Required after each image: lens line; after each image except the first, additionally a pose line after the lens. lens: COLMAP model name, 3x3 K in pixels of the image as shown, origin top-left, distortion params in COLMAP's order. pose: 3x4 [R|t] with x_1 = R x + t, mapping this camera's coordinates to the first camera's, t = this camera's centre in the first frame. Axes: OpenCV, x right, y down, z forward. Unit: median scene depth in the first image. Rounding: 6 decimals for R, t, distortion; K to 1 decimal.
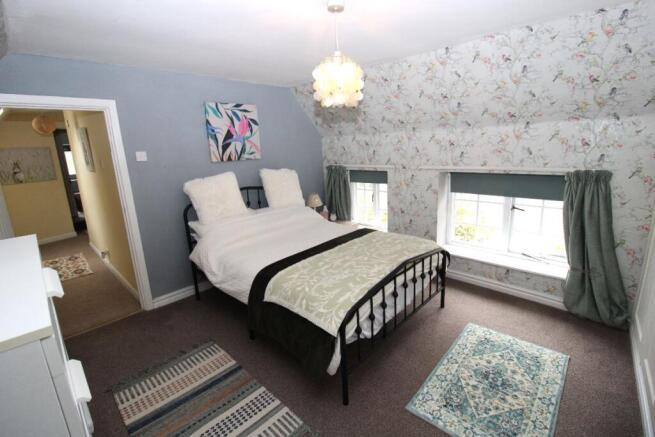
lens RADIAL K [[302.9, 0, 326.9], [0, 302.9, 211.2], [0, 0, 1]] dist [0.001075, -0.017440]
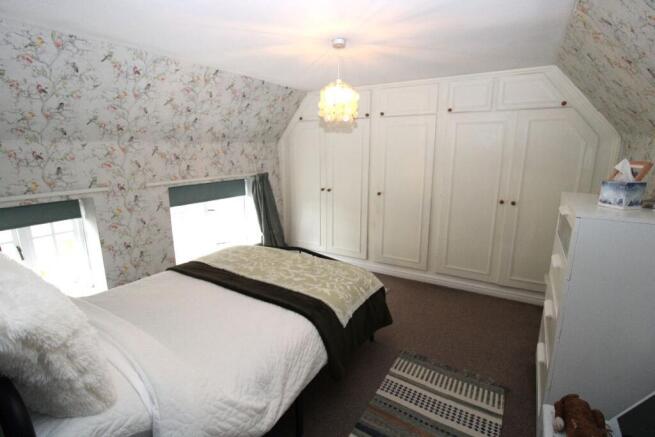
lens RADIAL K [[301.9, 0, 325.2], [0, 301.9, 215.3], [0, 0, 1]] dist [0.080028, -0.000174]
pose [[-0.152233, -0.180936, 0.971642, -0.630813], [0.229195, 0.949838, 0.212785, -0.138930], [-0.961403, 0.255088, -0.103127, 0.649828]]
